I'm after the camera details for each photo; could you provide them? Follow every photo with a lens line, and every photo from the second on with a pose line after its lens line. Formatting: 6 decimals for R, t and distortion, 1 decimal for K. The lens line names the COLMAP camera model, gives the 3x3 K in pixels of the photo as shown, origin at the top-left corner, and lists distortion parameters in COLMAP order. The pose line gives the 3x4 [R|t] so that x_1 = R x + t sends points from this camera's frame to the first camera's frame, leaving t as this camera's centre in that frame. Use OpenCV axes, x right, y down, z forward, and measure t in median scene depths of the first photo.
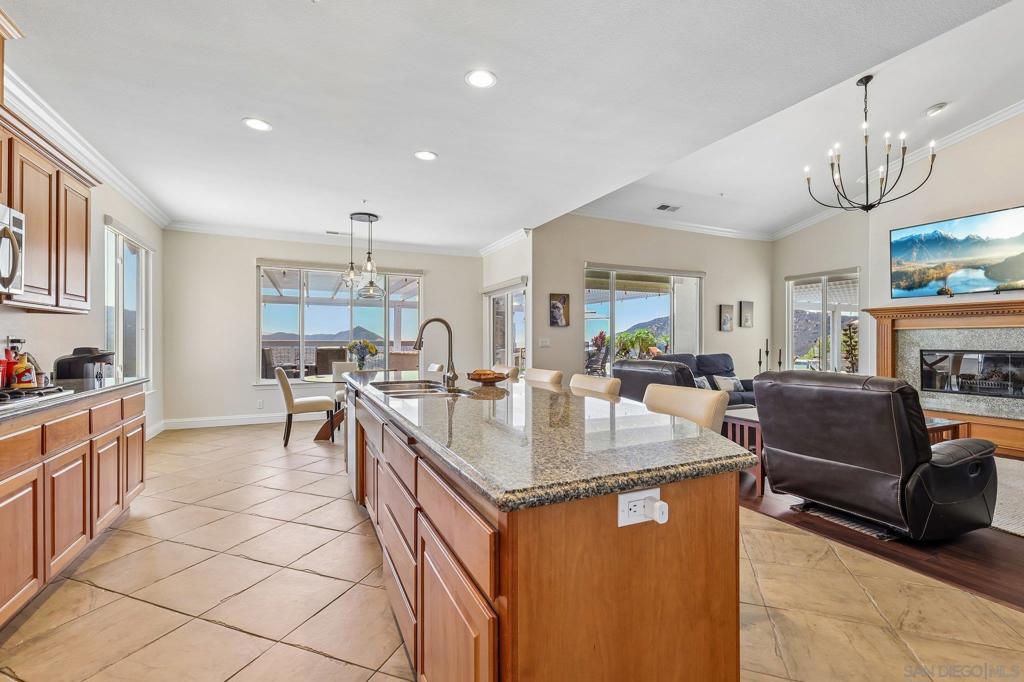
lens RADIAL K [[452.0, 0, 521.6], [0, 452.0, 336.6], [0, 0, 1]] dist [0.001133, 0.000146]
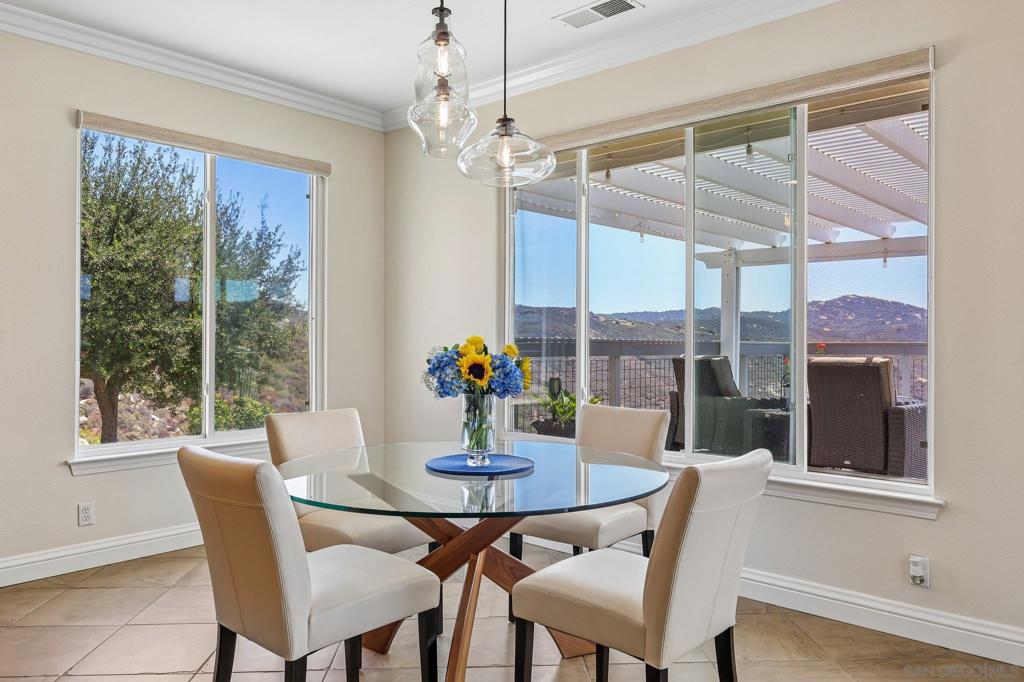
lens RADIAL K [[736.3, 0, 512.0], [0, 736.3, 341.0], [0, 0, 1]] dist [-0.004024, -0.001407]
pose [[0.369943, 0.003370, -0.929048, 0.087155], [0.001833, 0.999989, 0.004357, 0.010235], [0.929053, -0.003315, 0.369933, 0.874348]]
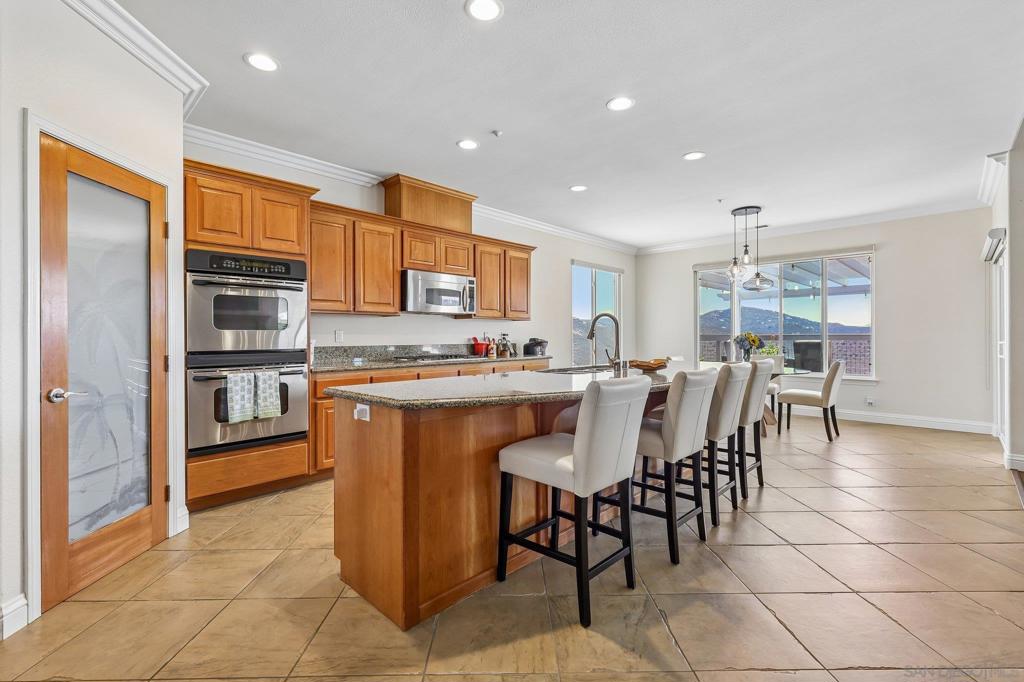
lens RADIAL K [[452.0, 0, 521.6], [0, 452.0, 336.6], [0, 0, 1]] dist [0.001133, 0.000146]
pose [[0.349677, -0.002089, -0.936868, 0.435071], [0.015127, 0.999880, 0.003417, 0.007151], [0.936748, -0.015367, 0.349666, 0.170969]]
